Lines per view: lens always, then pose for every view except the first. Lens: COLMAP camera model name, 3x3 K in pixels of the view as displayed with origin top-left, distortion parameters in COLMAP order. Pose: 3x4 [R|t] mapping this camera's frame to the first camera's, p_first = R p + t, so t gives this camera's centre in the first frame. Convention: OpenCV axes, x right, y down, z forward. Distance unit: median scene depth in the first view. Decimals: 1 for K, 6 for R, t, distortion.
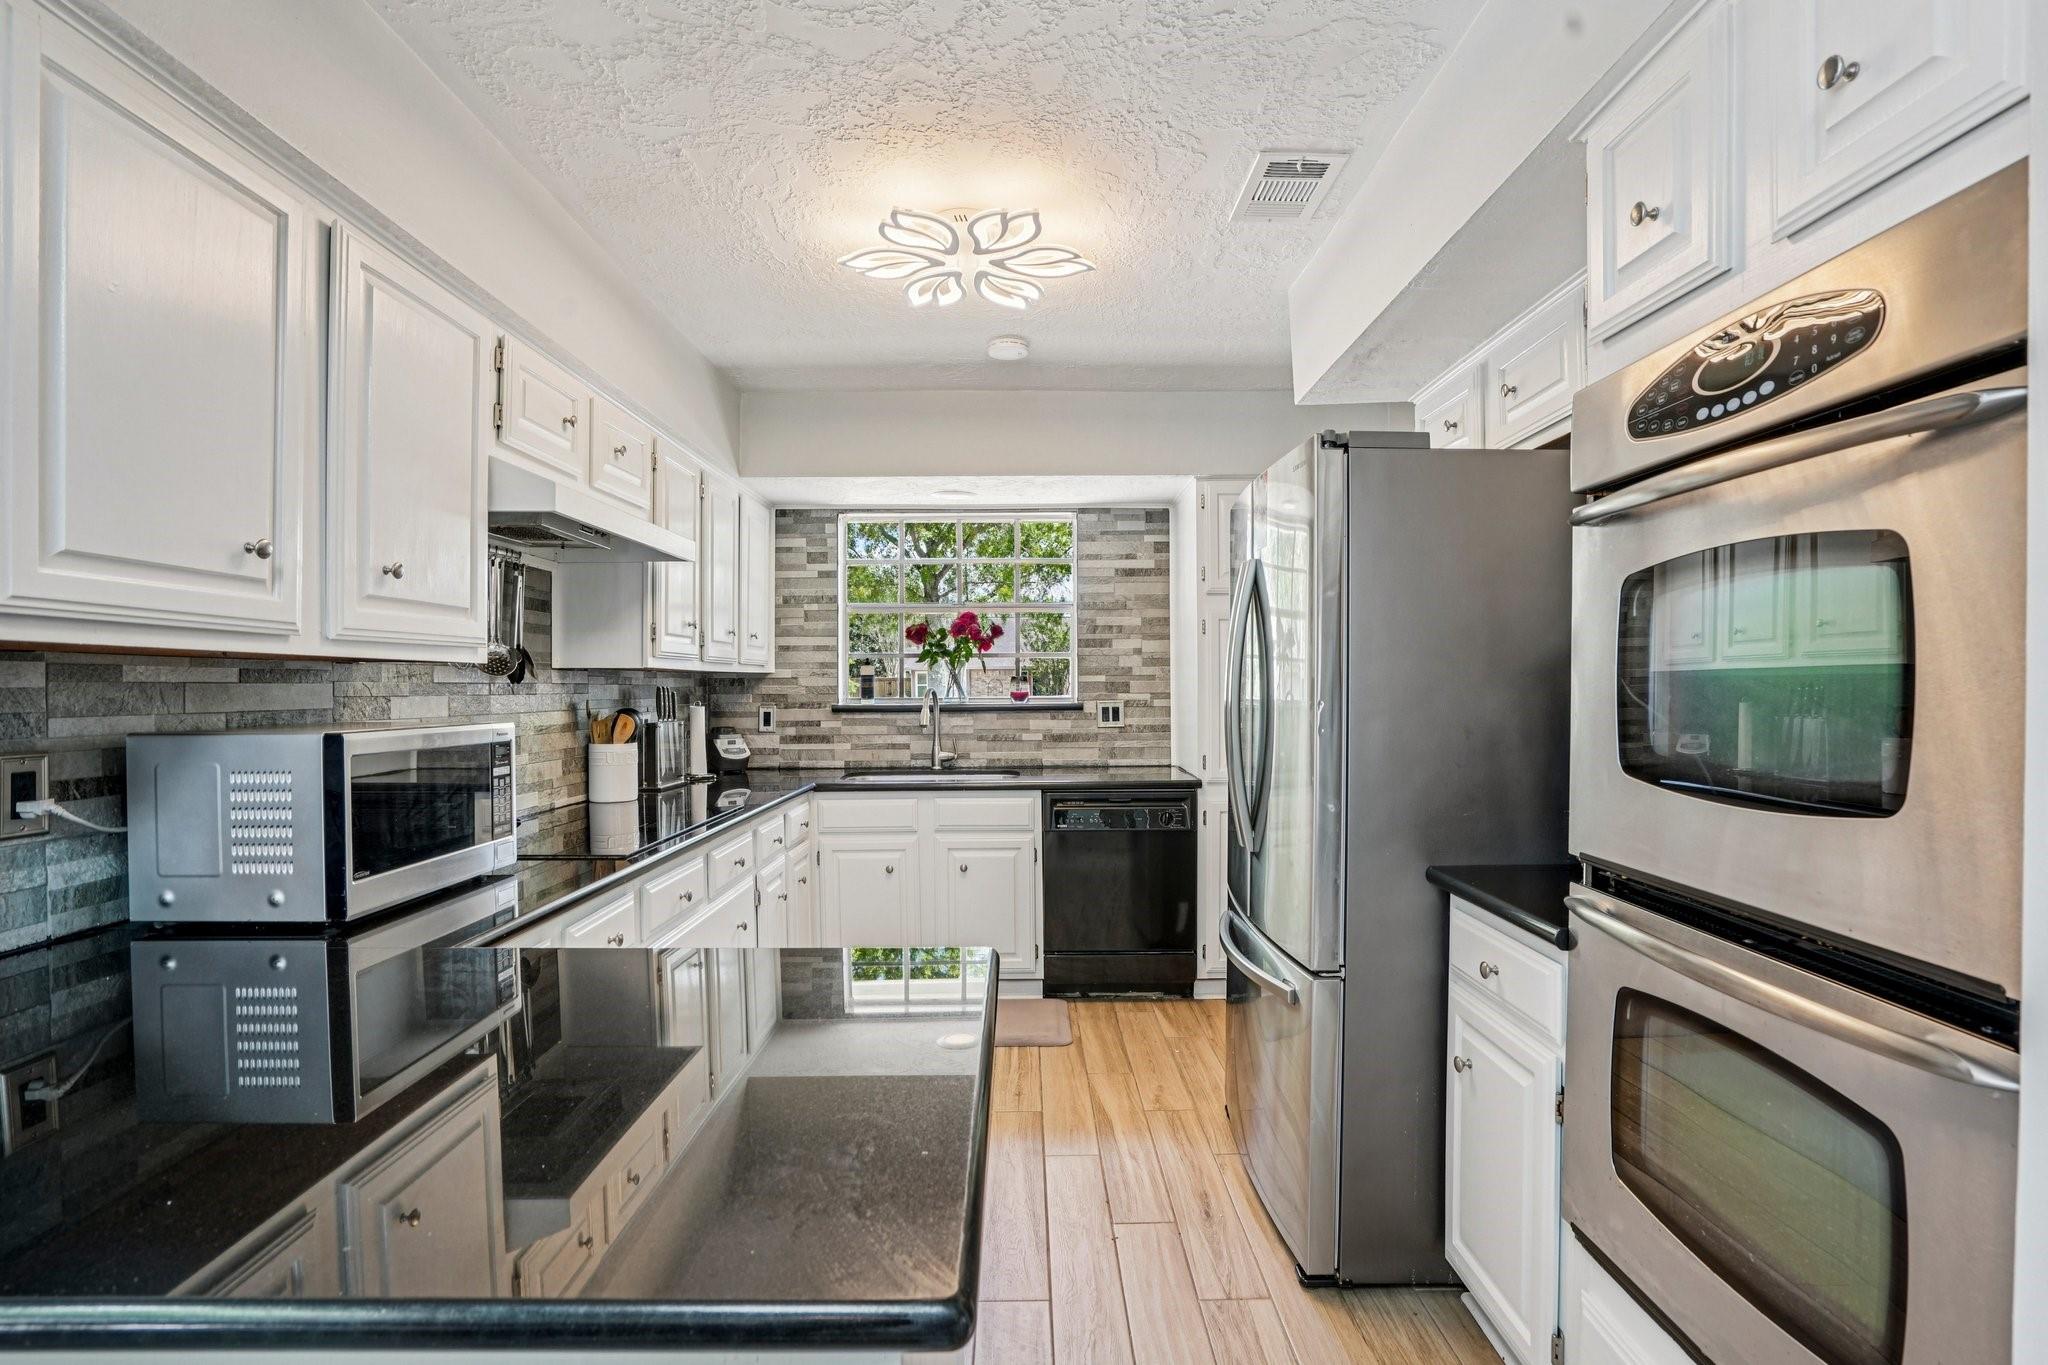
lens RADIAL K [[974.9, 0, 991.5], [0, 974.9, 636.4], [0, 0, 1]] dist [-0.053879, 0.020494]
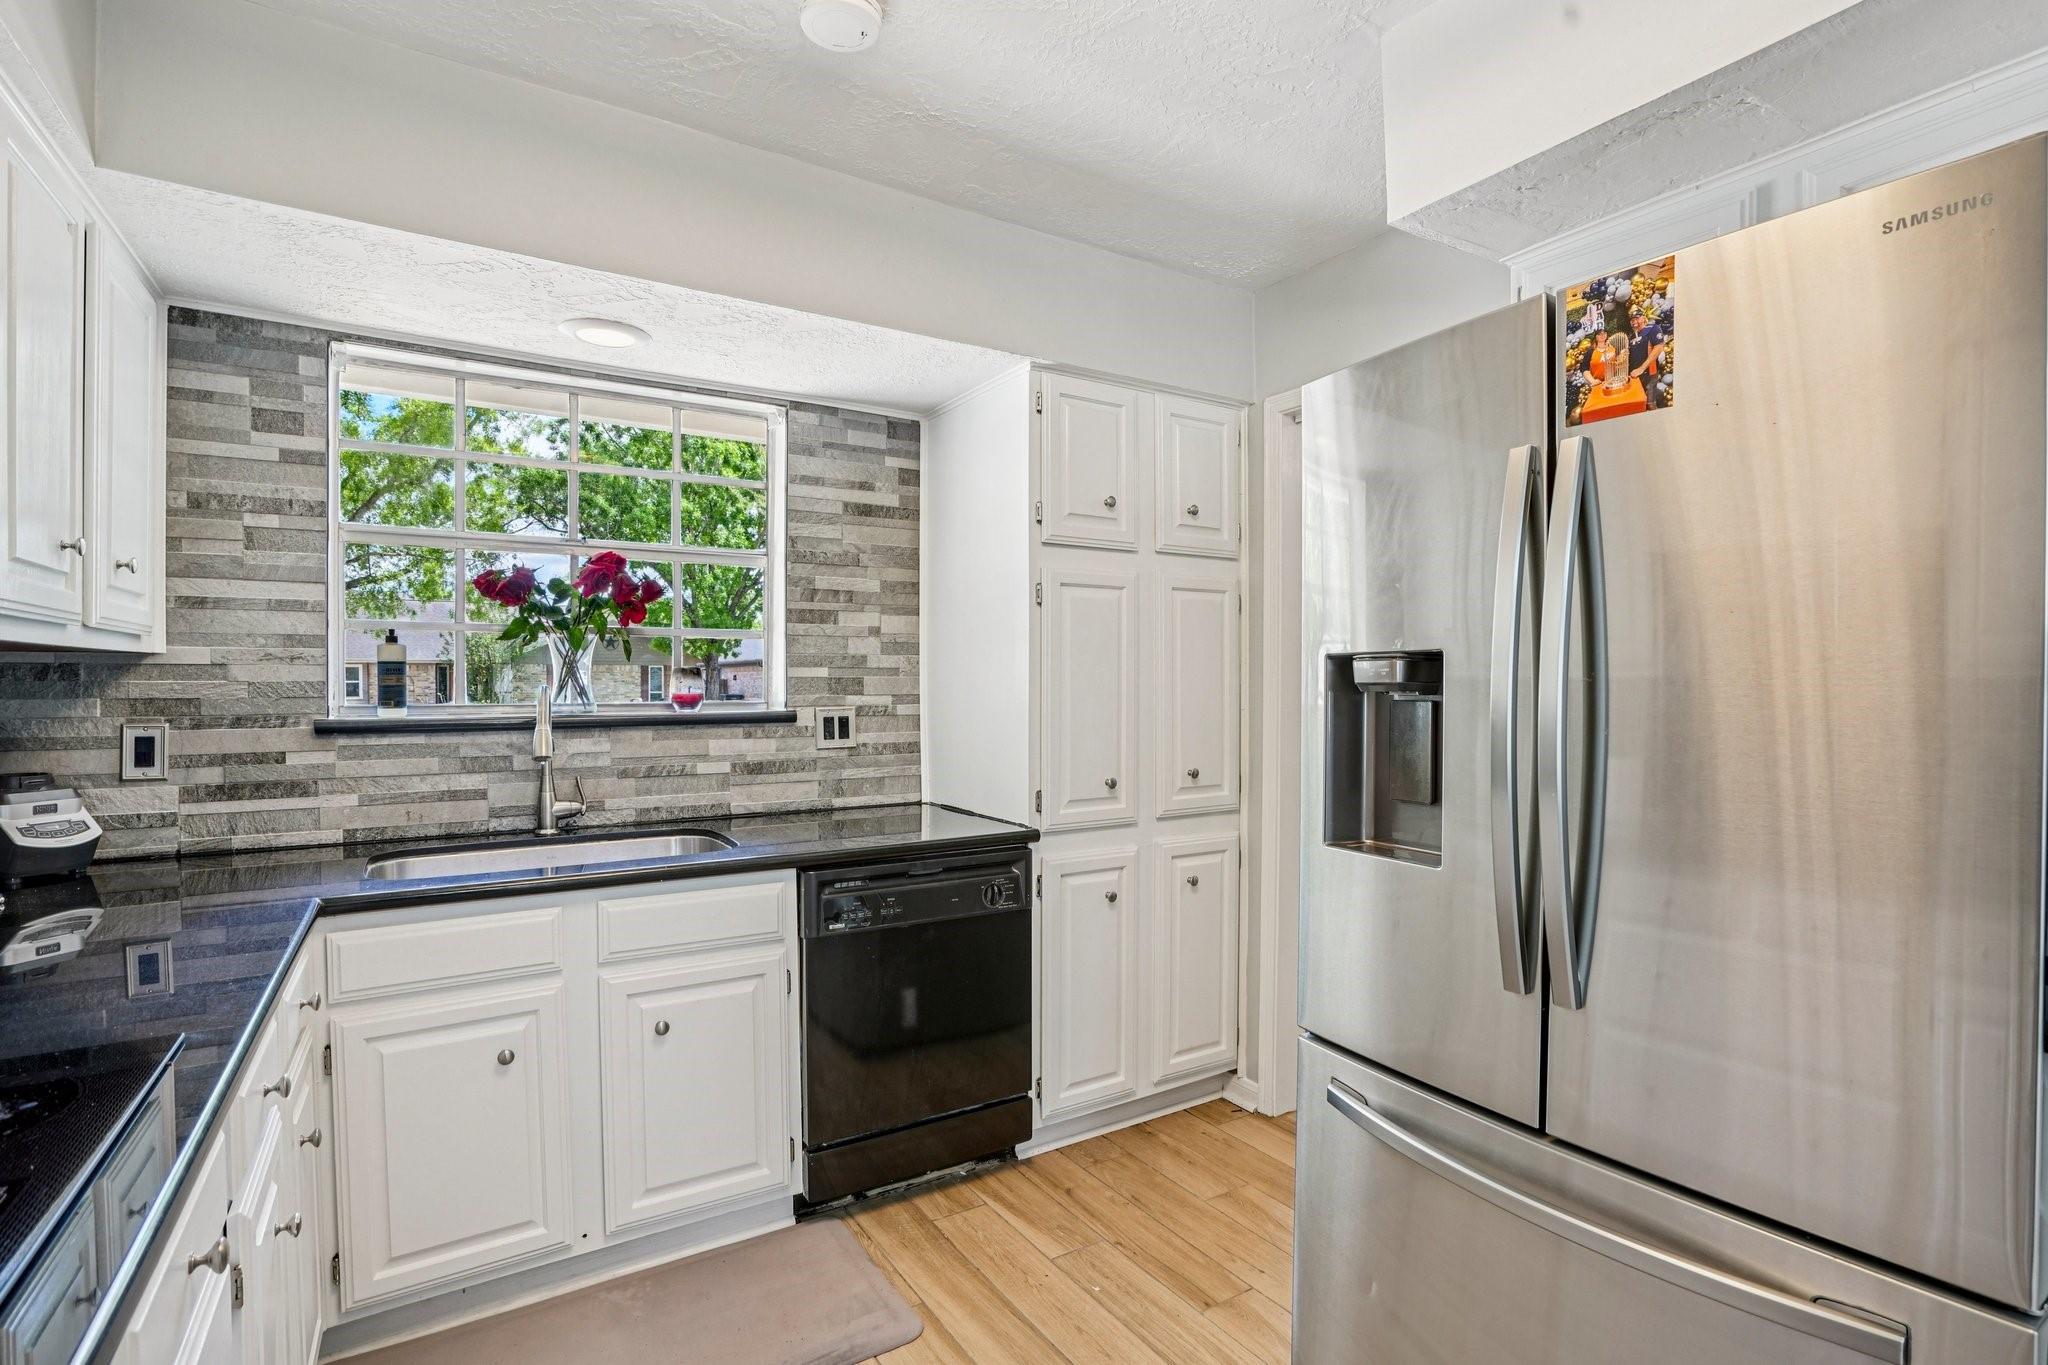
lens RADIAL K [[974.9, 0, 1006.3], [0, 974.9, 672.5], [0, 0, 1]] dist [-0.053879, 0.020494]
pose [[0.834278, 0.009924, 0.551255, -0.138672], [-0.031230, 0.999083, 0.029277, 0.021102], [-0.550459, -0.041641, 0.833823, 0.402959]]
